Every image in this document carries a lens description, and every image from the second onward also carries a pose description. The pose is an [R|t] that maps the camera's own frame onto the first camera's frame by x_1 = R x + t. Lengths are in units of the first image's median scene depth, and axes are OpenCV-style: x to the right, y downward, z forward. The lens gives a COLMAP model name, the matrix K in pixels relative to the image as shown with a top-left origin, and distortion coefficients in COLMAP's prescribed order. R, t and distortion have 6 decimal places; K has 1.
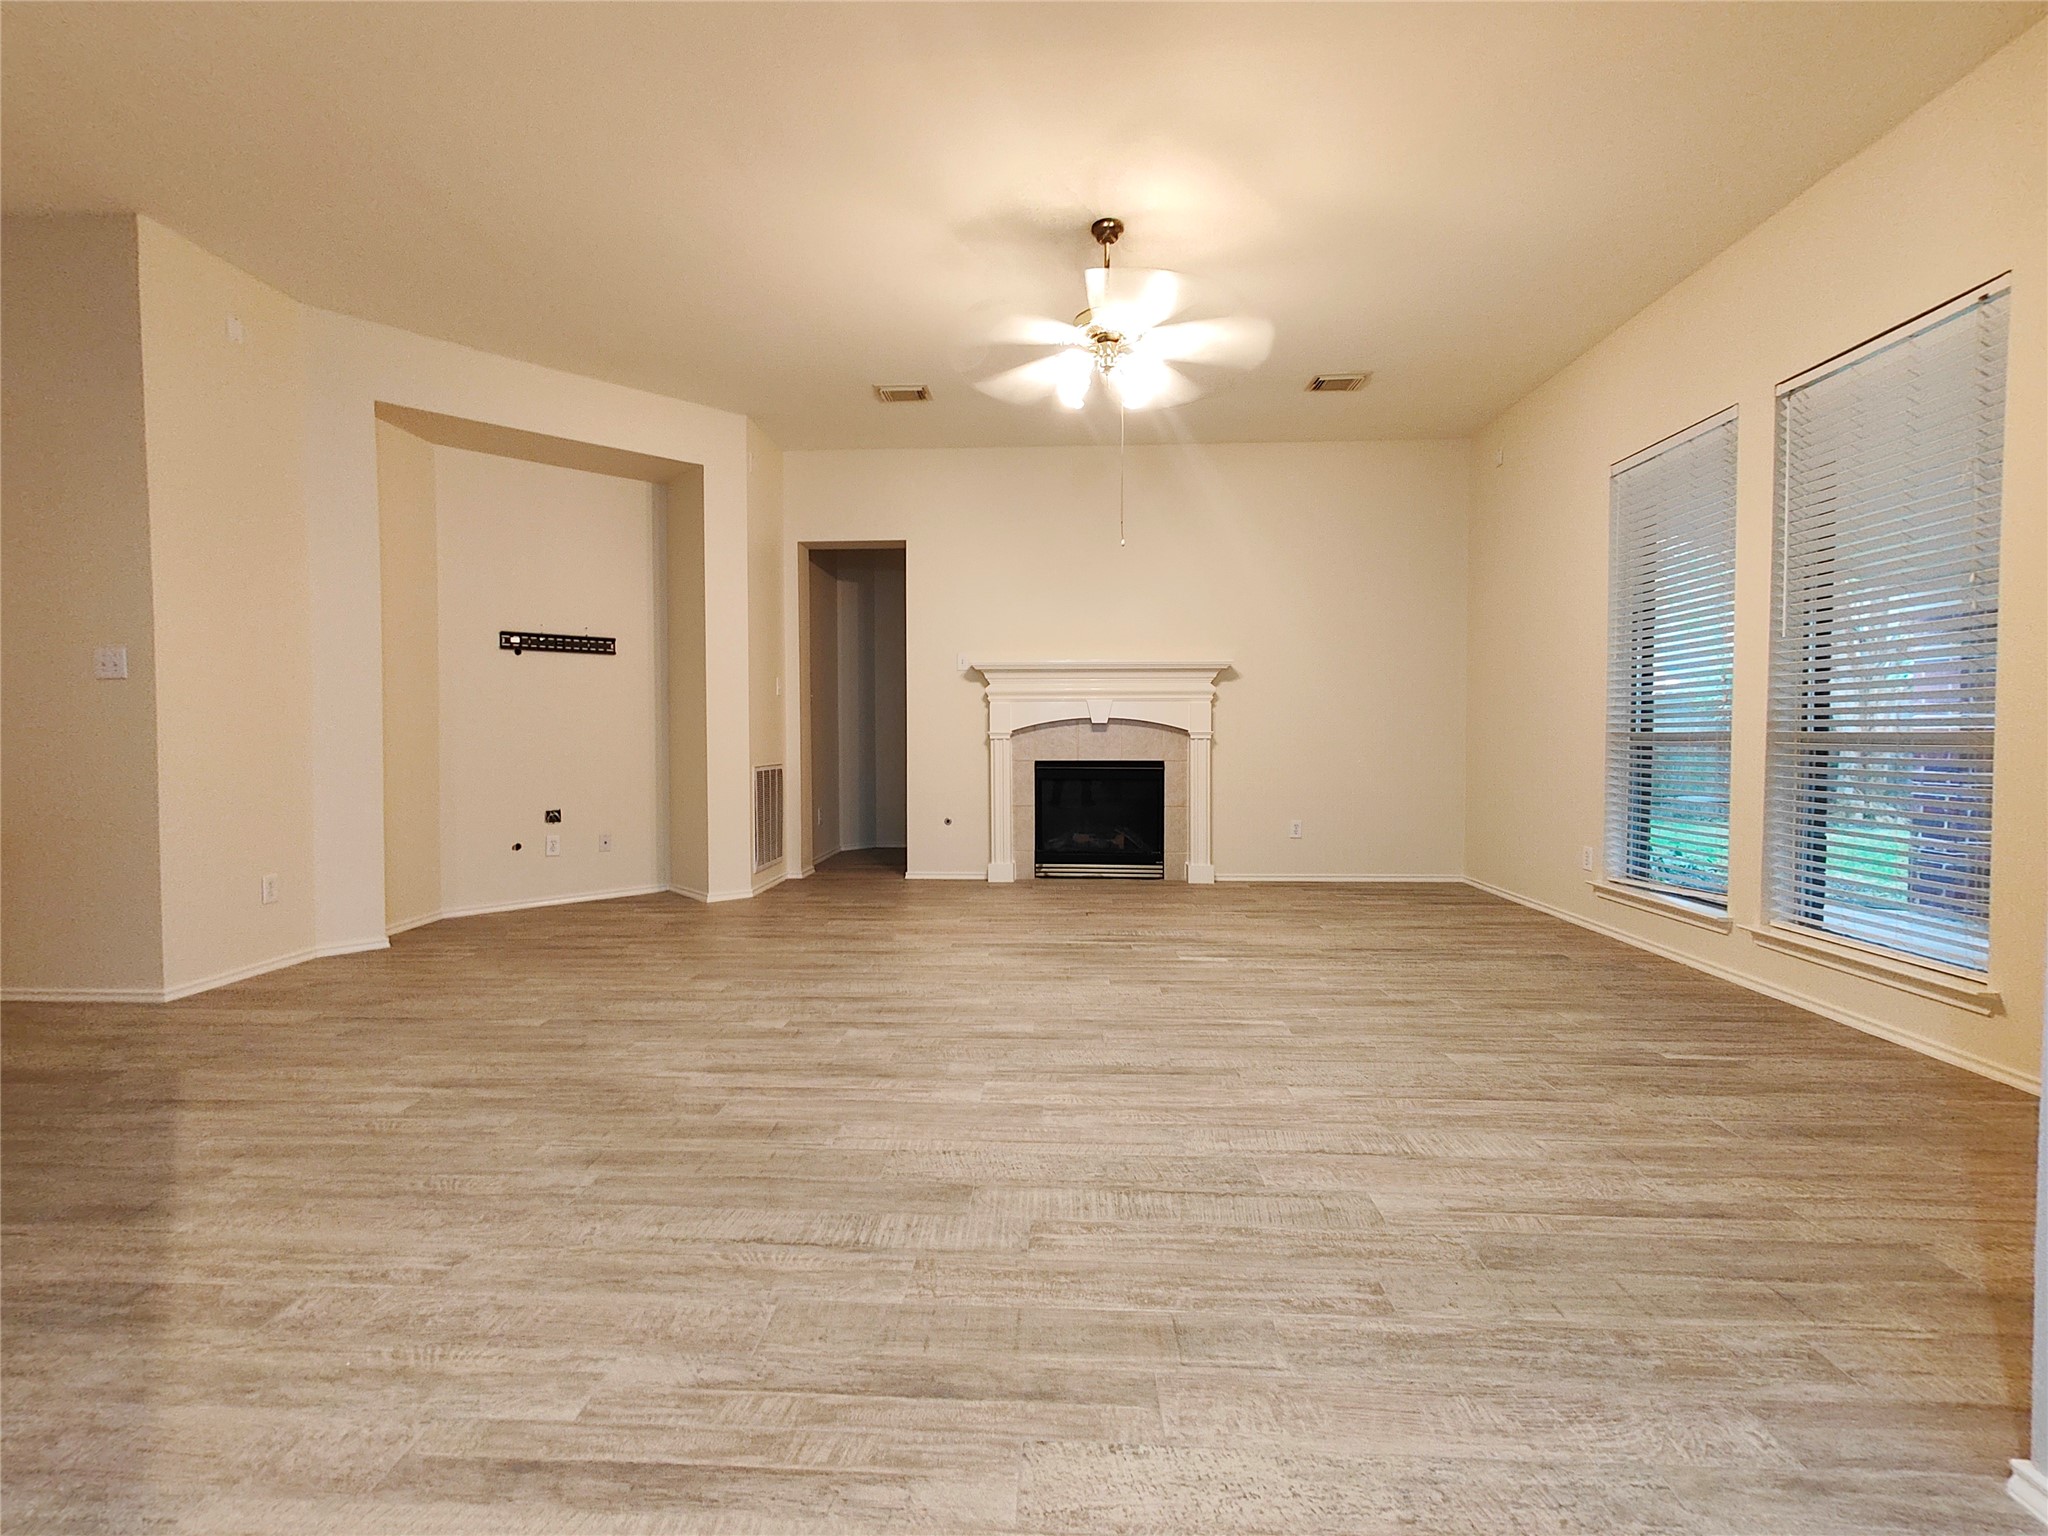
lens RADIAL K [[916.8, 0, 1023.6], [0, 916.8, 763.6], [0, 0, 1]] dist [0.004001, 0.000718]
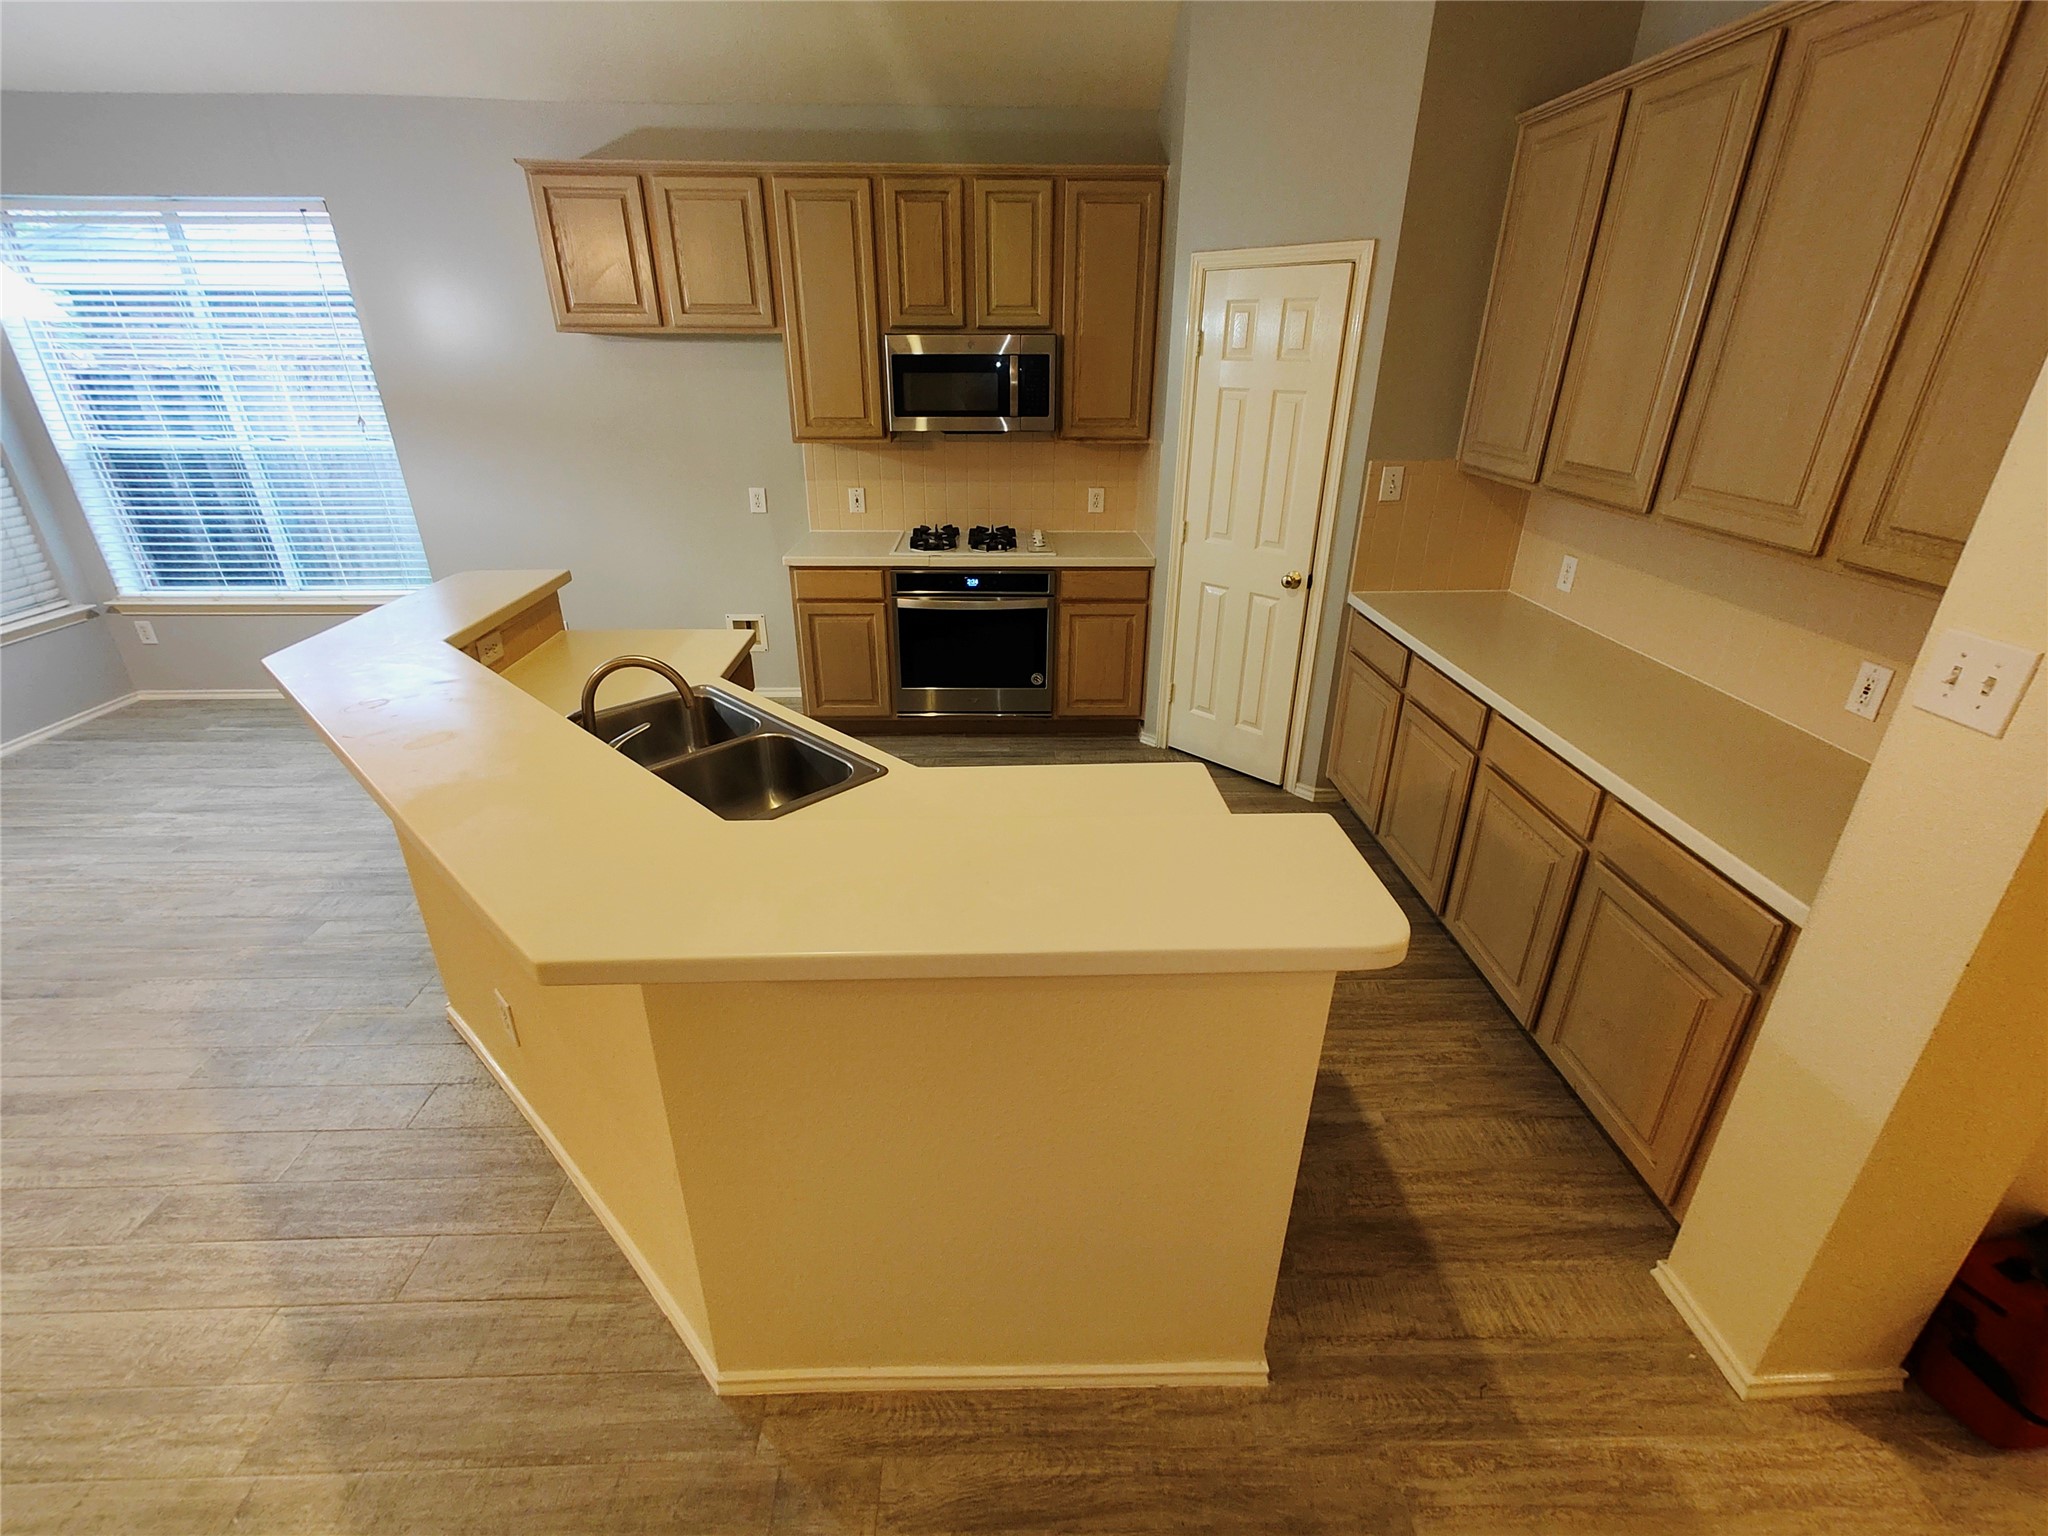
lens RADIAL K [[916.8, 0, 1023.6], [0, 916.8, 763.6], [0, 0, 1]] dist [0.004001, 0.000718]
pose [[-0.996248, 0.034233, -0.079482, -0.984386], [-0.004563, 0.896373, 0.443276, -0.262040], [0.086420, 0.441976, -0.892854, 1.005212]]
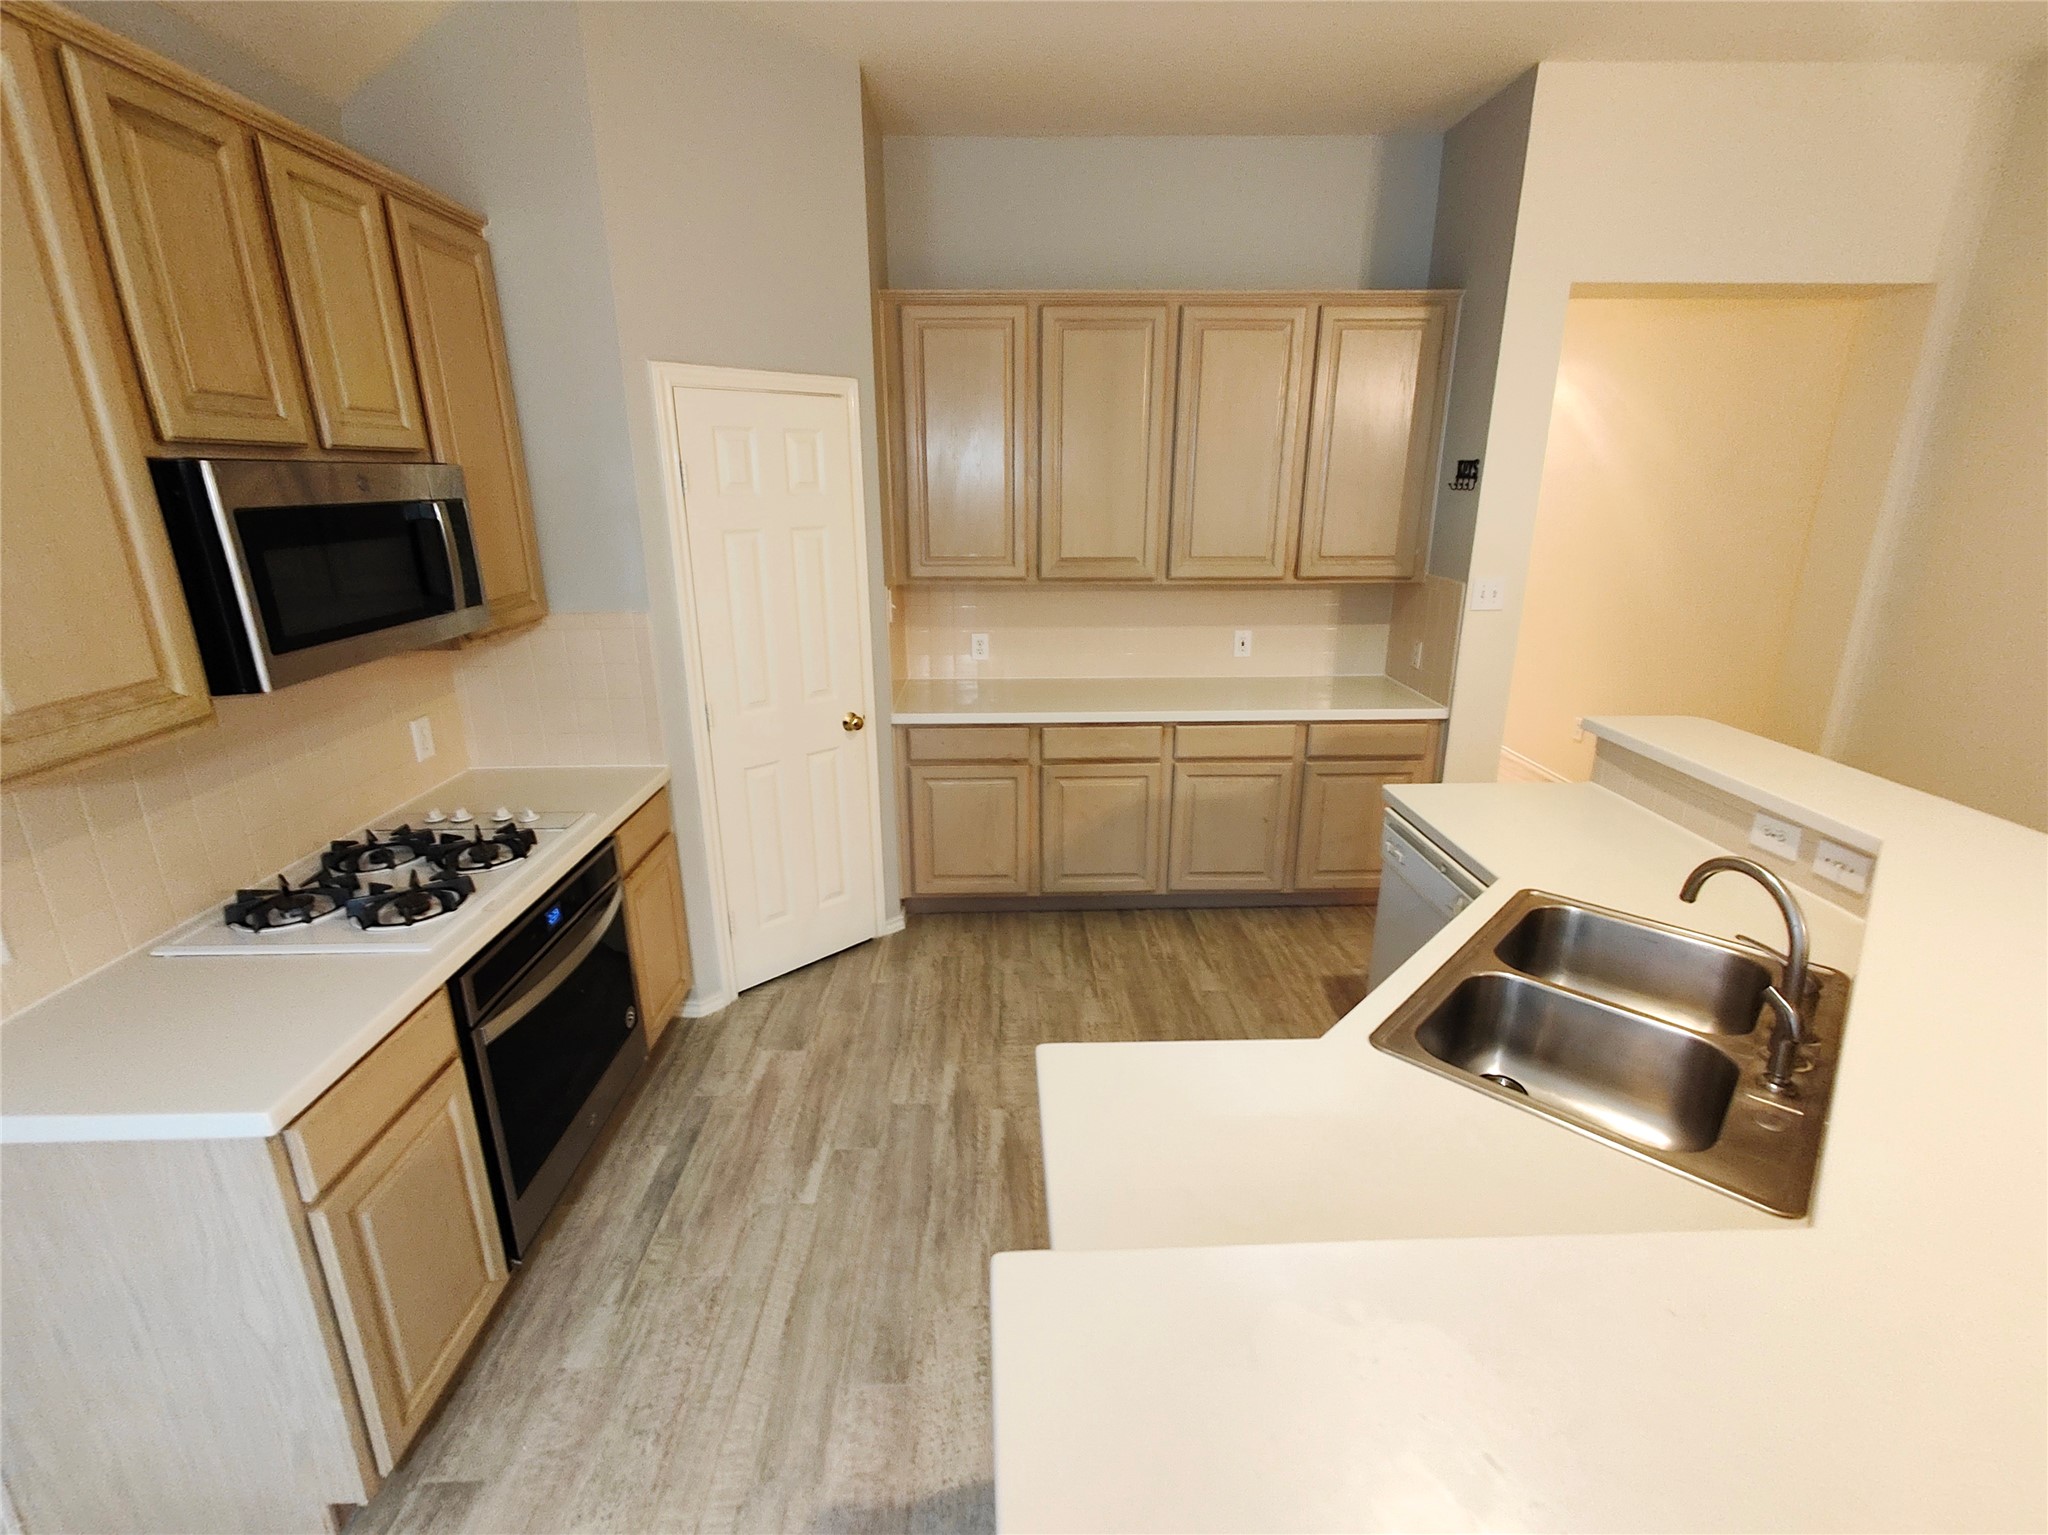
lens RADIAL K [[922.3, 0, 1024.0], [0, 922.3, 767.5], [0, 0, 1]] dist [0.000401, 0.000087]
pose [[0.082094, 0.302026, -0.949758, -0.389282], [-0.024618, 0.953299, 0.301024, -0.234118], [0.996320, -0.001331, 0.085696, 0.019659]]
